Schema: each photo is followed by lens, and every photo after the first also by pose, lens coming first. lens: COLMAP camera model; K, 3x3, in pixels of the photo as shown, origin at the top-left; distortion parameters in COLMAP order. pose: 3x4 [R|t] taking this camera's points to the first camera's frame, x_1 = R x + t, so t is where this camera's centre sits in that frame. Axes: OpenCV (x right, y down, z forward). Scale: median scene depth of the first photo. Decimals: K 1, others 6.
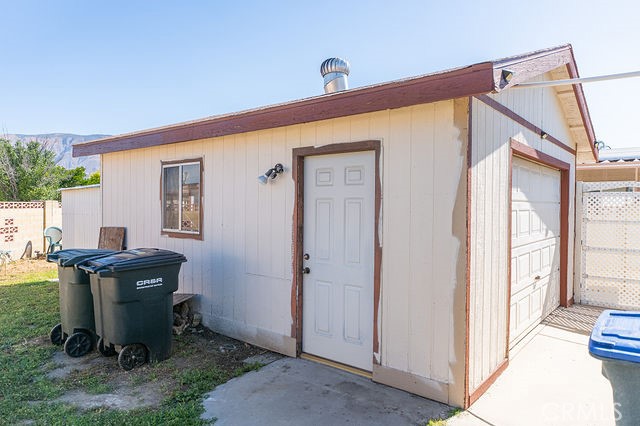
lens RADIAL K [[414.1, 0, 320.0], [0, 414.1, 213.0], [0, 0, 1]] dist [0.003301, 0.000782]
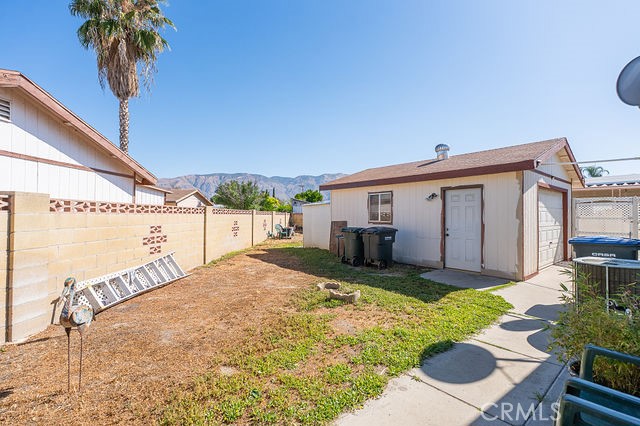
lens RADIAL K [[278.2, 0, 313.7], [0, 278.2, 212.9], [0, 0, 1]] dist [-0.003270, -0.000325]
pose [[0.977132, -0.005036, -0.212576, -0.467981], [-0.001263, 0.999564, -0.029486, 0.055015], [0.212631, 0.029080, 0.976700, -0.846583]]
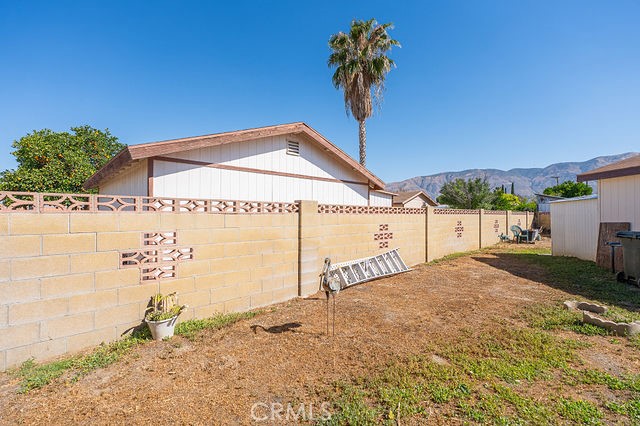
lens RADIAL K [[271.9, 0, 310.5], [0, 271.9, 213.9], [0, 0, 1]] dist [0.000248, -0.000159]
pose [[0.535248, -0.011496, -0.844616, -0.362368], [-0.012885, 0.999680, -0.021772, 0.061894], [0.844596, 0.022537, 0.534929, -0.907196]]
